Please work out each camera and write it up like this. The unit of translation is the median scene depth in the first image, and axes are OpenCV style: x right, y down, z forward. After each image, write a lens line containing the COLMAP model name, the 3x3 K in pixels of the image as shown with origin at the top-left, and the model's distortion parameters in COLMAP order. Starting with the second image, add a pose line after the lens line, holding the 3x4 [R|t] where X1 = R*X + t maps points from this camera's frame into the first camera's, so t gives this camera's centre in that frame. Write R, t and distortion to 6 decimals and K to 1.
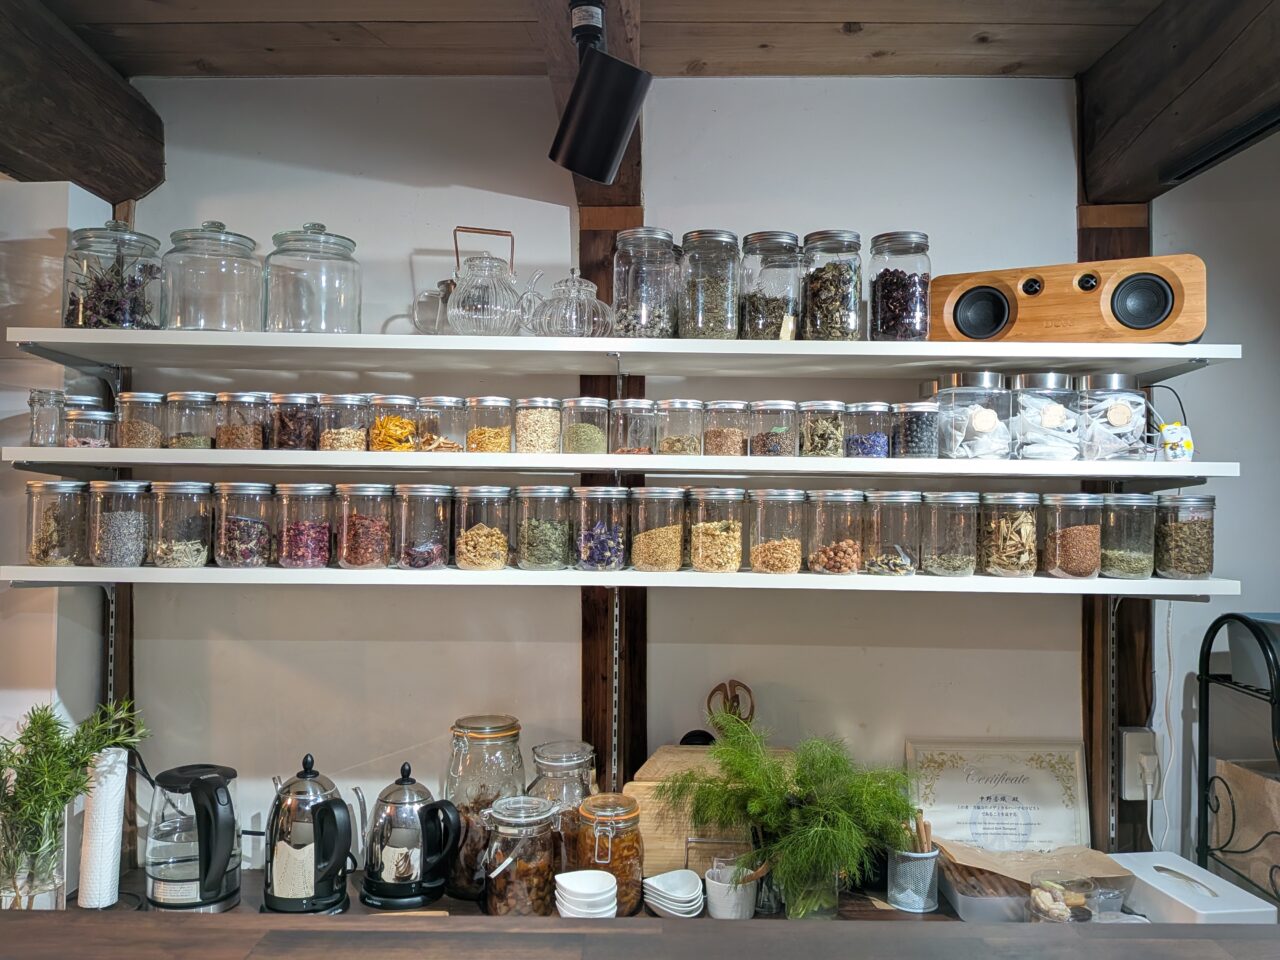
lens RADIAL K [[1053.9, 0, 640.9], [0, 1053.9, 483.5], [0, 0, 1]] dist [-0.031593, -0.010546]
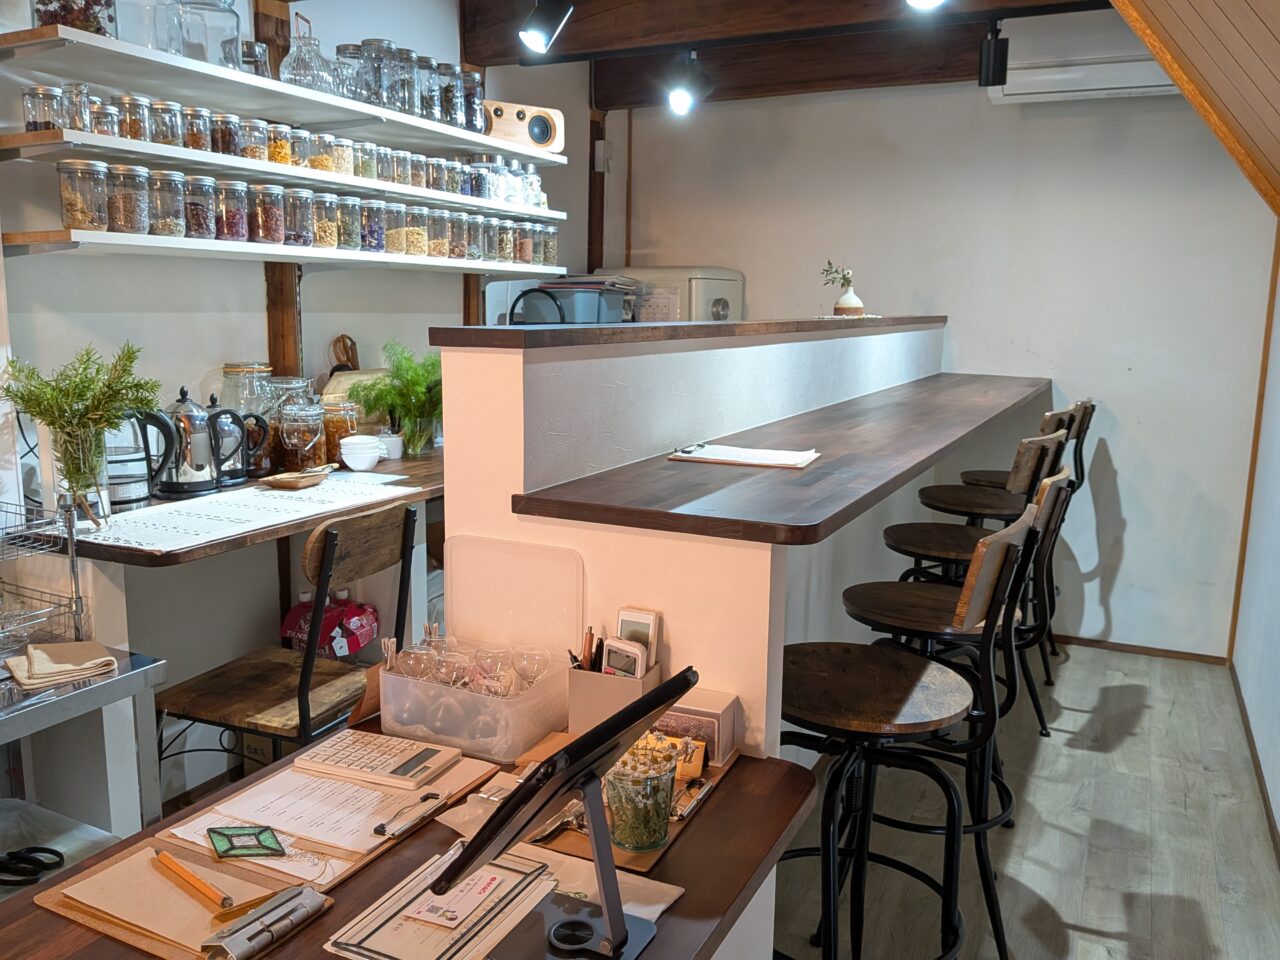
lens RADIAL K [[1053.9, 0, 640.1], [0, 1053.9, 476.9], [0, 0, 1]] dist [-0.031593, -0.010546]
pose [[0.442227, -0.147354, 0.884716, -1.363992], [-0.019477, 0.984601, 0.173726, 0.135379], [-0.896692, -0.094058, 0.432547, -0.128879]]
